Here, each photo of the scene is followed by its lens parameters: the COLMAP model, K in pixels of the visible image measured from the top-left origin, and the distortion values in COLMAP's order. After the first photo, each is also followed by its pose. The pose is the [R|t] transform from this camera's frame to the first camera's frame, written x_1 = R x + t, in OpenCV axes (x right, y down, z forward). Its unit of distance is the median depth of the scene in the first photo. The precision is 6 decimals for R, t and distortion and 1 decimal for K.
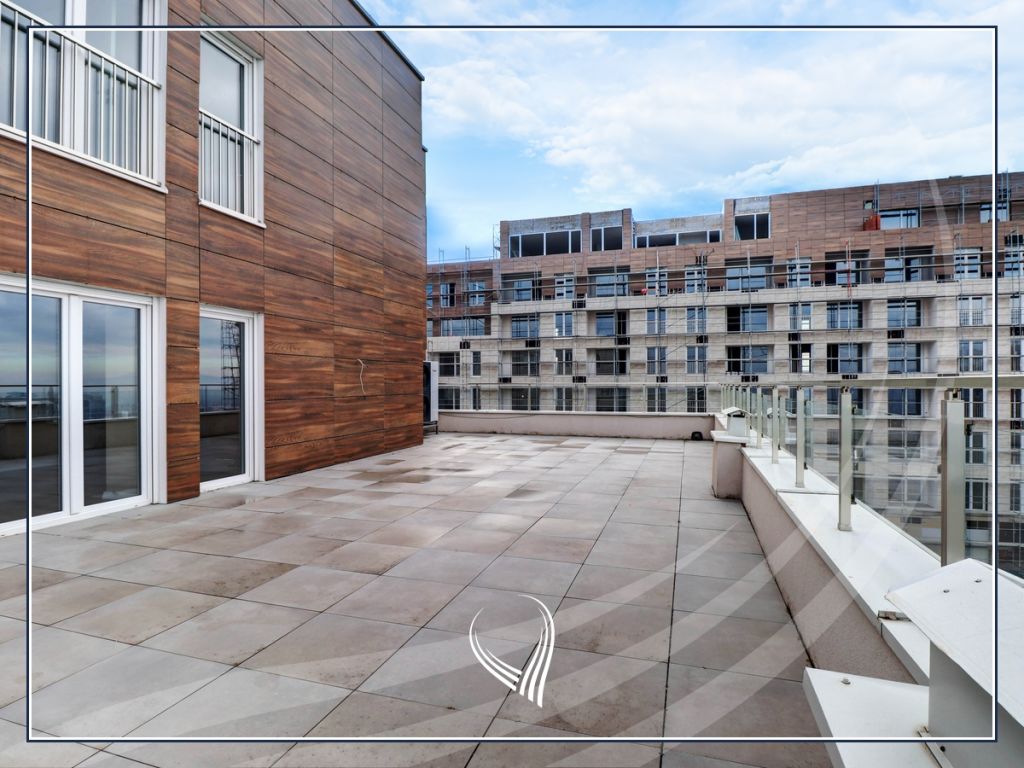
lens RADIAL K [[545.0, 0, 523.0], [0, 545.0, 385.4], [0, 0, 1]] dist [-0.002911, -0.014103]
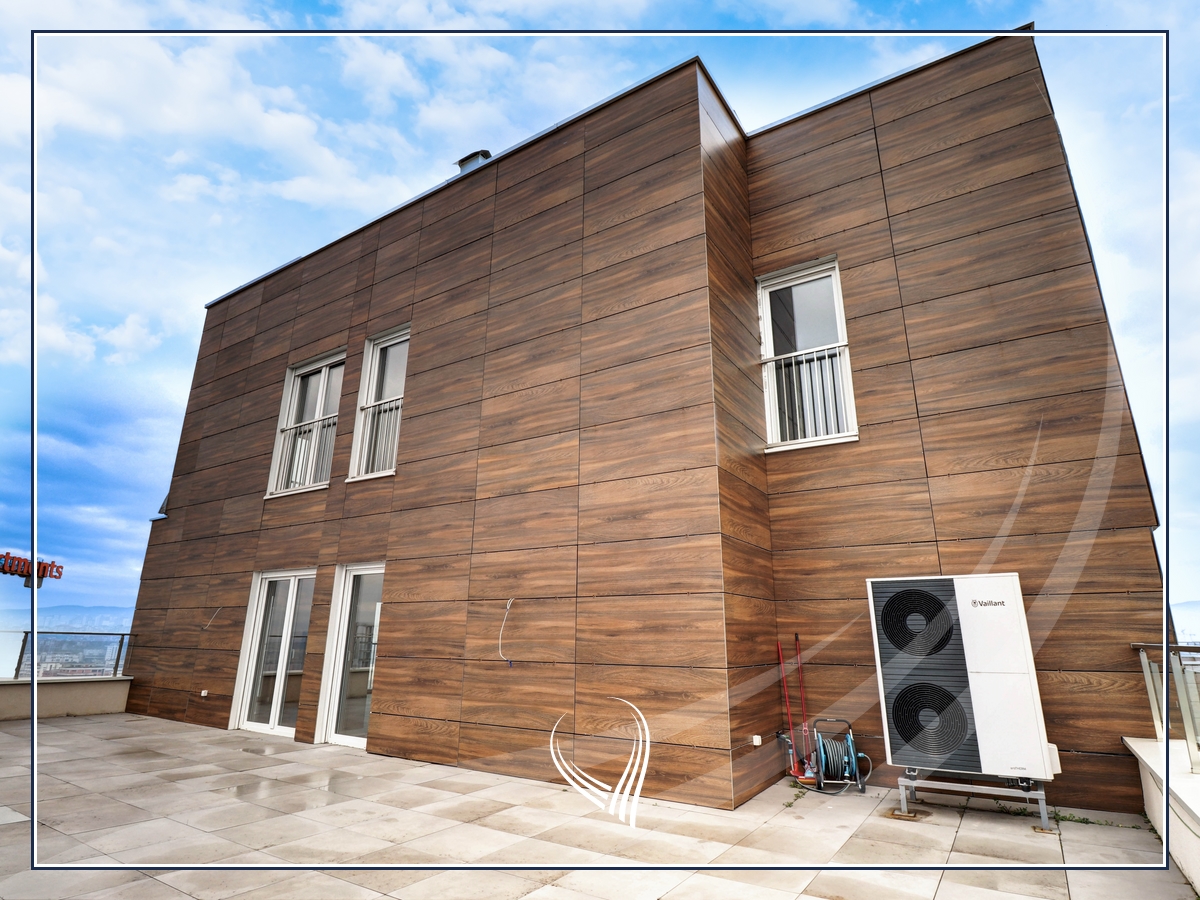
lens RADIAL K [[638.6, 0, 600.5], [0, 638.6, 445.7], [0, 0, 1]] dist [-0.002911, -0.014103]
pose [[-0.272844, -0.284058, -0.919167, 0.453424], [-0.016708, 0.956672, -0.290689, -0.005280], [0.961913, -0.063955, -0.265768, 1.487695]]
